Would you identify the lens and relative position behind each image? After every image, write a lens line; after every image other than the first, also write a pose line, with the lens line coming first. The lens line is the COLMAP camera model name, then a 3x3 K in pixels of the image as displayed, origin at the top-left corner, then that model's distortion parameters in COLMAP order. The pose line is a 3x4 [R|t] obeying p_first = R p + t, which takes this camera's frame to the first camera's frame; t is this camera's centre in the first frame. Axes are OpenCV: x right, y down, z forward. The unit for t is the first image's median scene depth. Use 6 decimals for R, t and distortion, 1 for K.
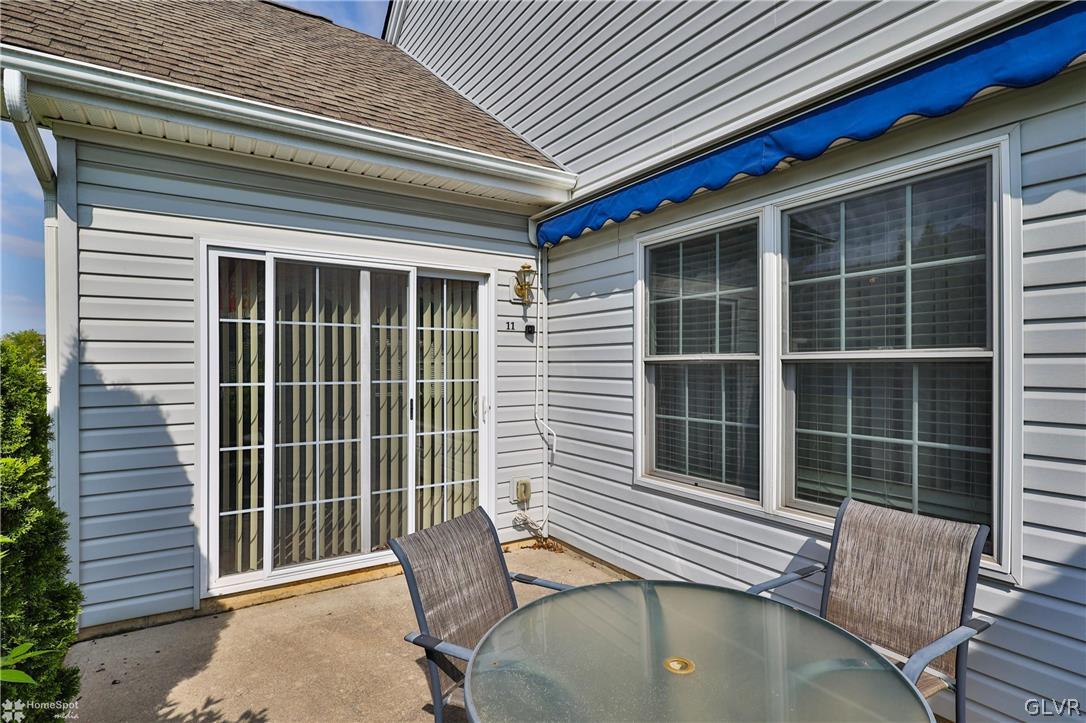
lens RADIAL K [[556.5, 0, 535.3], [0, 556.5, 365.9], [0, 0, 1]] dist [0.002599, 0.002326]
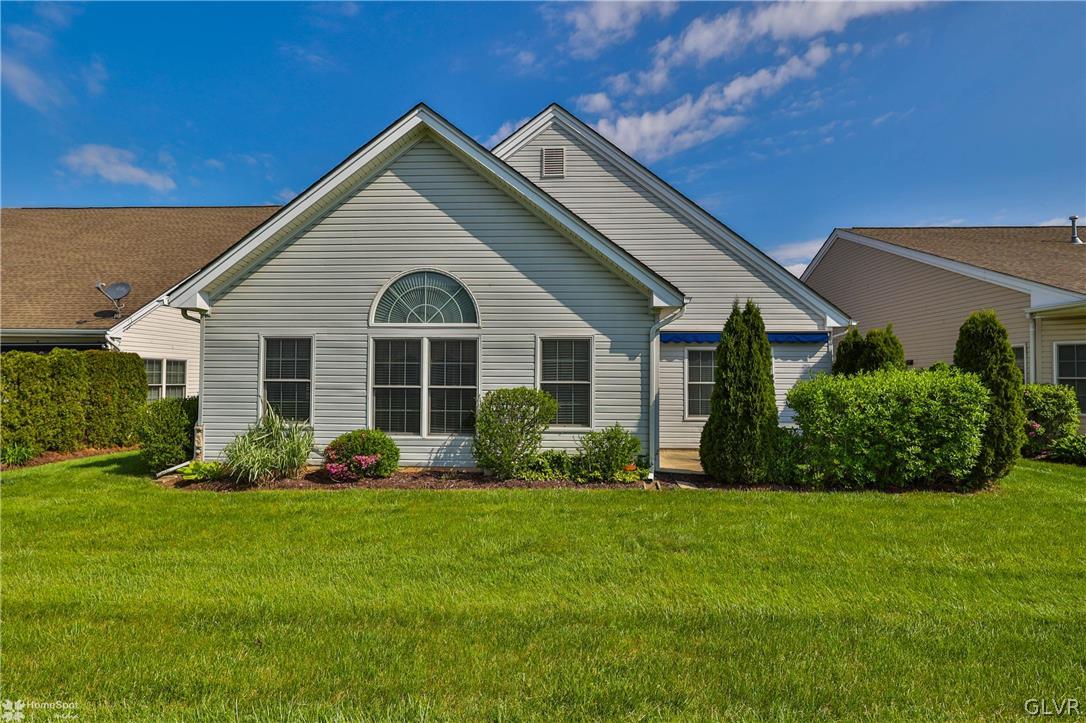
lens RADIAL K [[556.5, 0, 549.9], [0, 556.5, 367.4], [0, 0, 1]] dist [0.002599, 0.002326]
pose [[0.583741, 0.012136, 0.811849, -3.985571], [-0.009453, 0.999922, -0.008150, -0.076240], [-0.811885, -0.002917, 0.583810, -0.460807]]
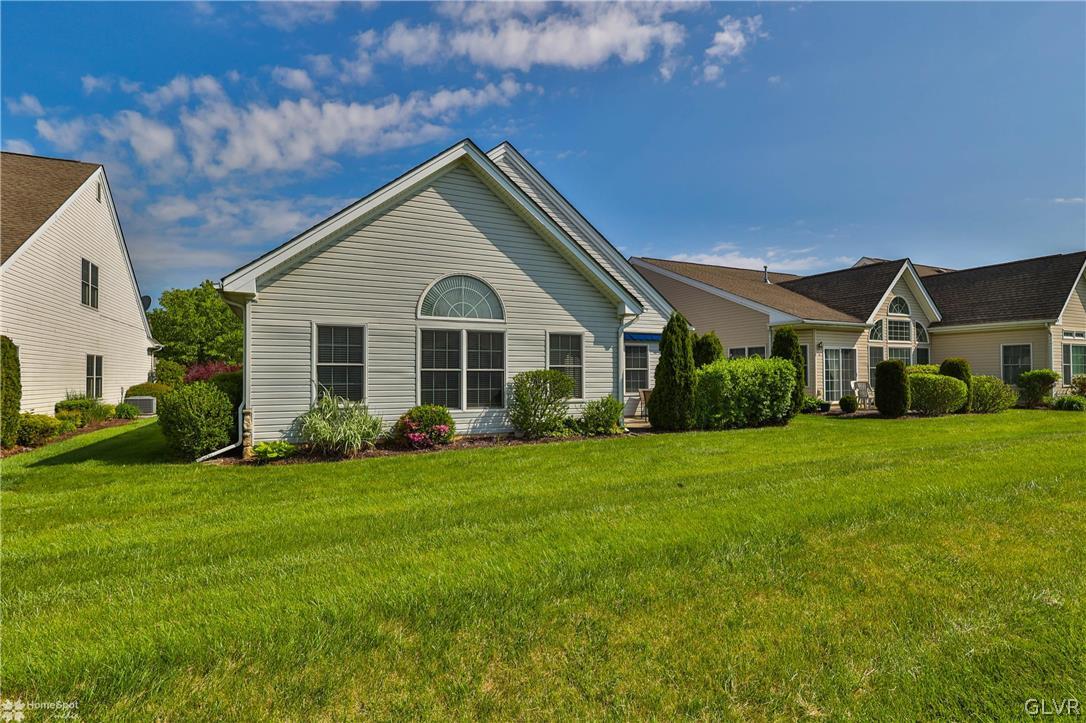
lens RADIAL K [[556.5, 0, 521.1], [0, 556.5, 364.0], [0, 0, 1]] dist [0.002599, 0.002326]
pose [[0.121432, 0.010858, 0.992540, -5.759686], [-0.007847, 0.999919, -0.009978, 0.017723], [-0.992569, -0.006577, 0.121507, 1.220684]]
